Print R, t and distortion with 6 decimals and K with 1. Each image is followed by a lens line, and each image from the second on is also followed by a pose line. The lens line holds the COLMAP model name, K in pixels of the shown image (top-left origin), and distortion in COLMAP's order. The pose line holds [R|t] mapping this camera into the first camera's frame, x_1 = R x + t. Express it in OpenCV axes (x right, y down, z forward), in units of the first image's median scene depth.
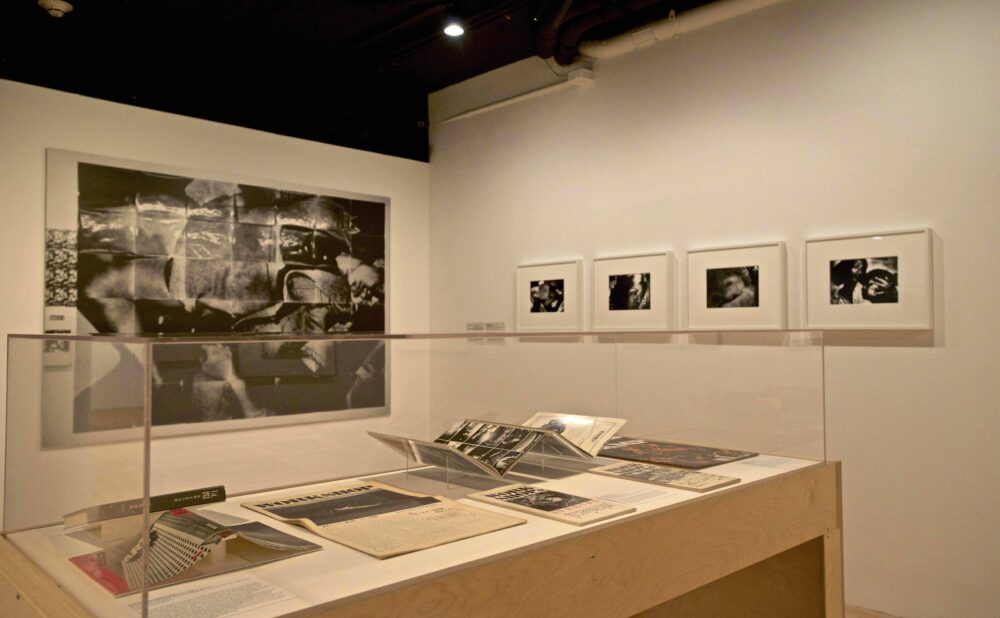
lens RADIAL K [[742.3, 0, 500.0], [0, 742.3, 314.1], [0, 0, 1]] dist [0.051767, -0.008995]
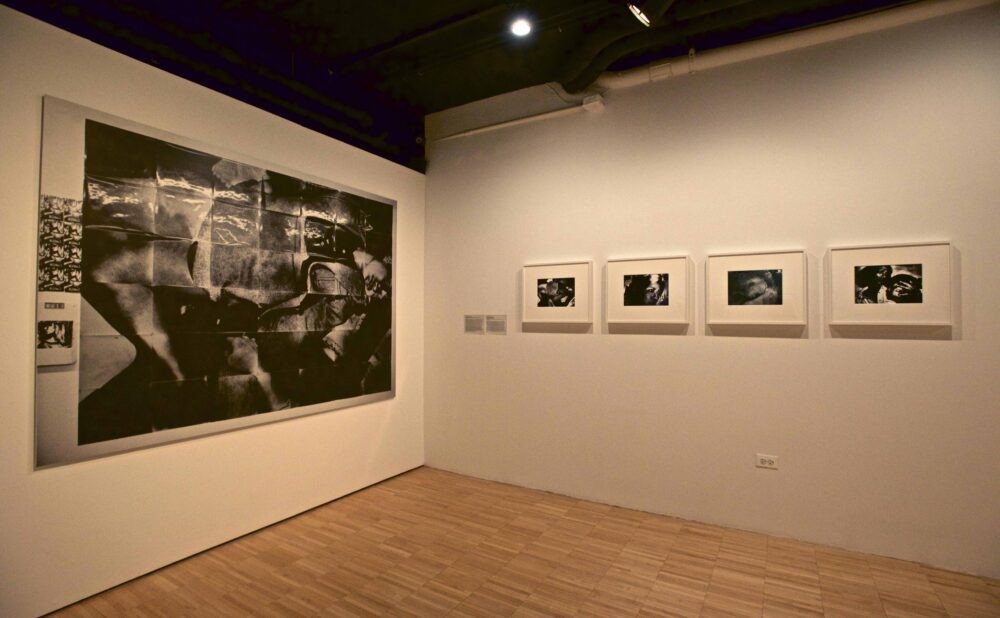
lens RADIAL K [[479.7, 0, 501.8], [0, 479.7, 312.4], [0, 0, 1]] dist [-0.015635, 0.002181]
pose [[0.962912, 0.010008, 0.269631, -0.233518], [-0.012529, 0.999892, 0.007632, 0.001890], [-0.269526, -0.010727, 0.962933, 0.339064]]
